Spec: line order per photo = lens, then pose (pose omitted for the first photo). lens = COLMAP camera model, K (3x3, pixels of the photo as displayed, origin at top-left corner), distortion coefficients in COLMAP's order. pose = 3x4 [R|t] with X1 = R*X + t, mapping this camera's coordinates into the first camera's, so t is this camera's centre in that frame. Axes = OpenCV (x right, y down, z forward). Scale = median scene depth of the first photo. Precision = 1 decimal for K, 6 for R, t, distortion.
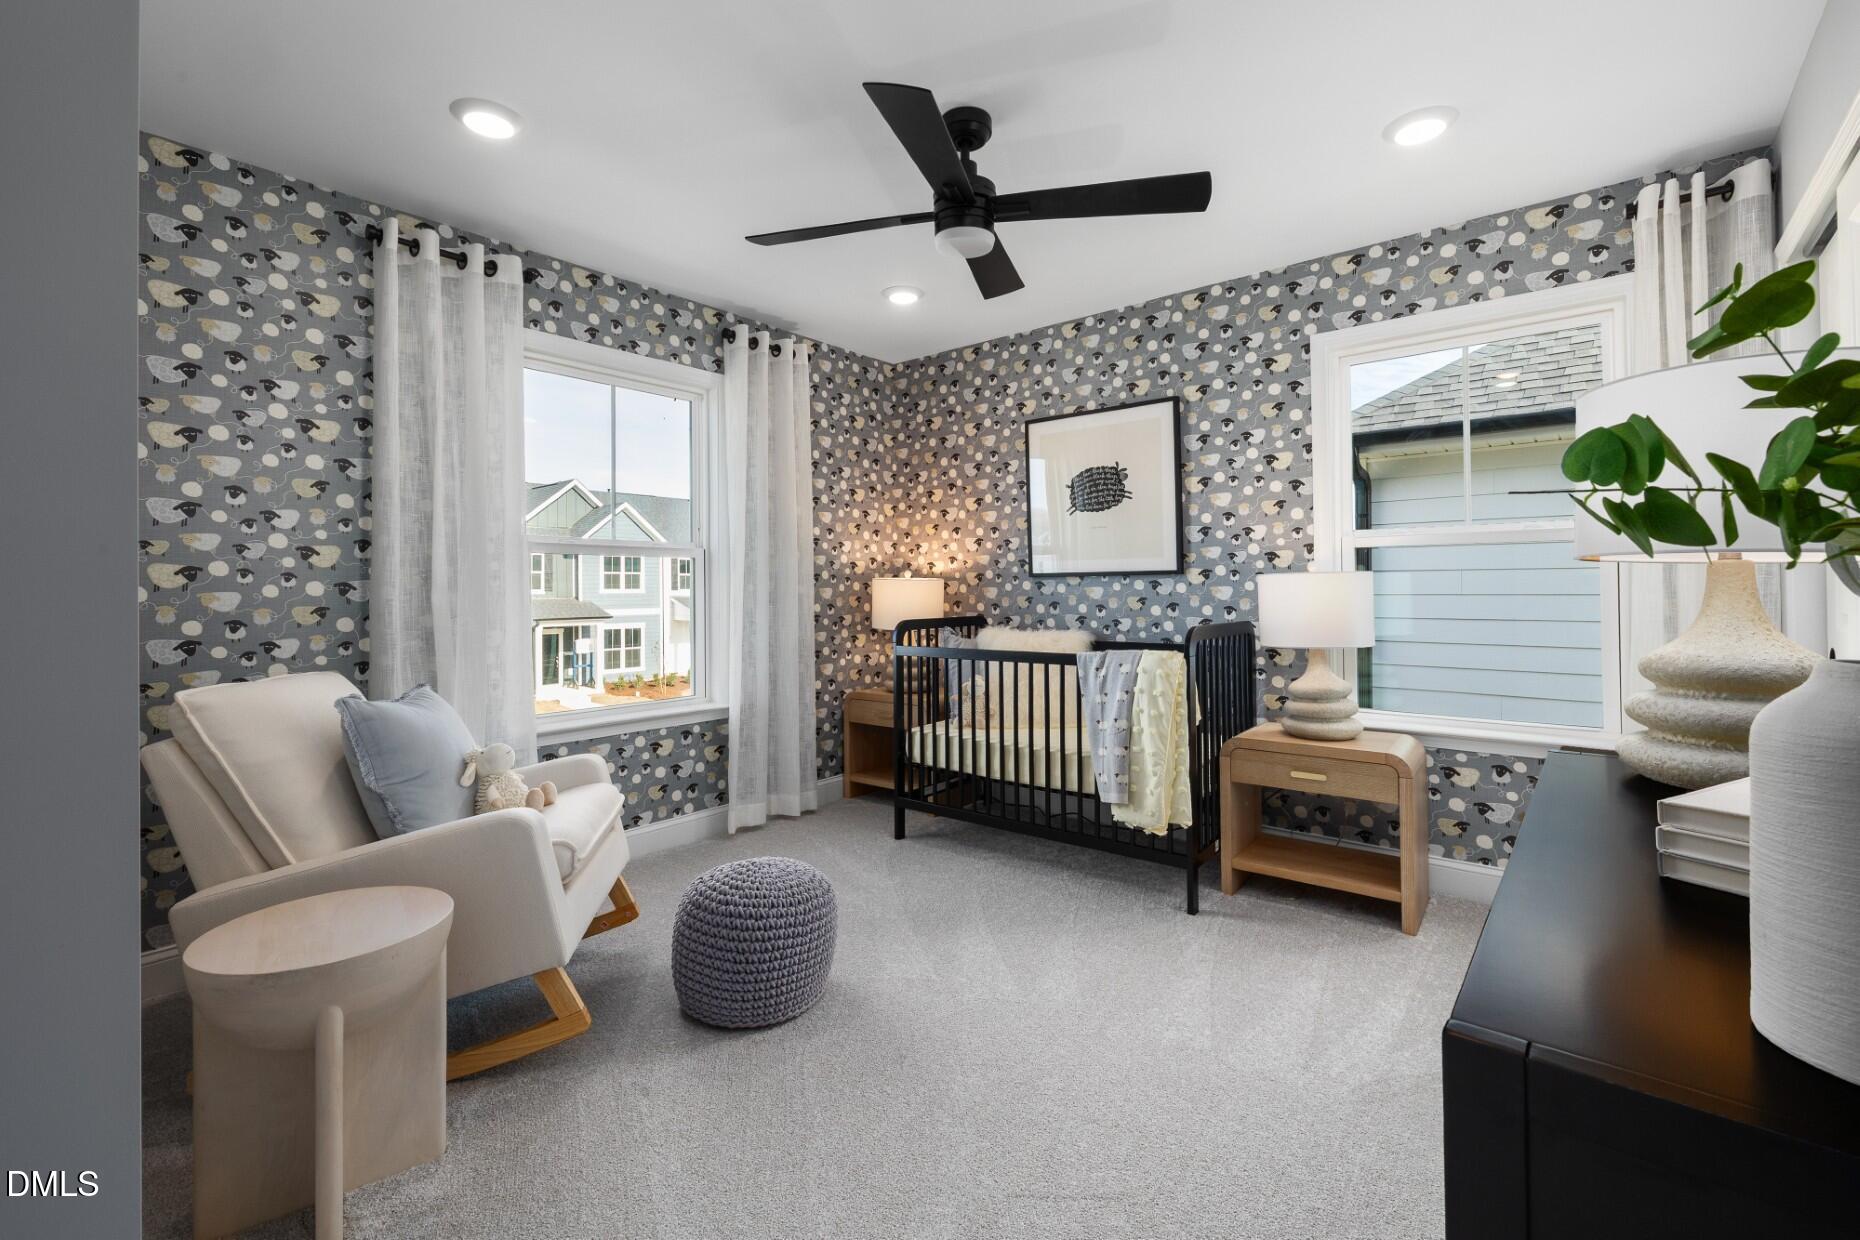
lens RADIAL K [[790.0, 0, 928.6], [0, 790.0, 602.3], [0, 0, 1]] dist [-0.000850, -0.000072]
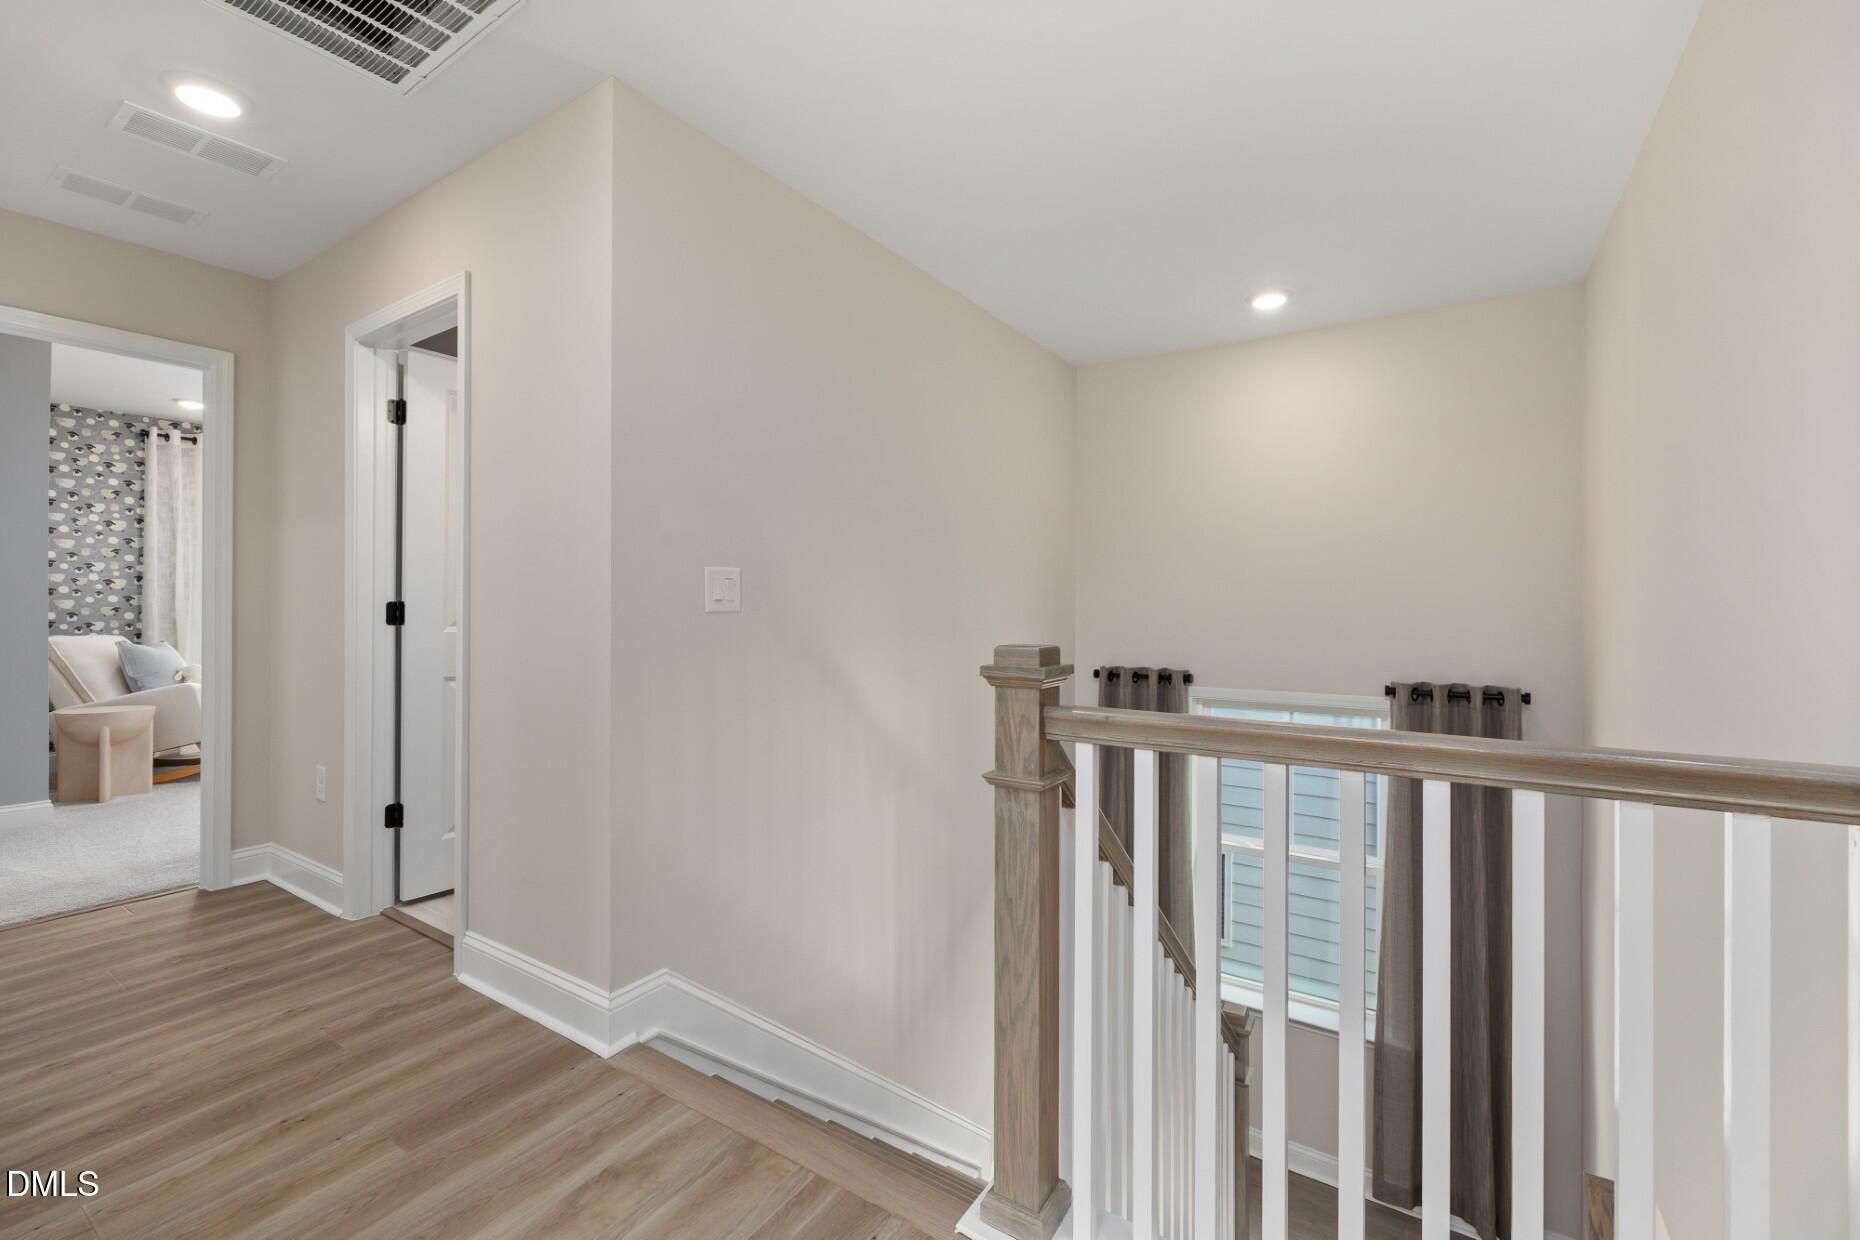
lens RADIAL K [[790.0, 0, 930.8], [0, 790.0, 616.9], [0, 0, 1]] dist [-0.000850, -0.000072]
pose [[0.994137, 0.002040, 0.108105, 1.236868], [-0.001889, 0.999997, -0.001502, 0.031846], [-0.108108, 0.001289, 0.994138, -1.414634]]
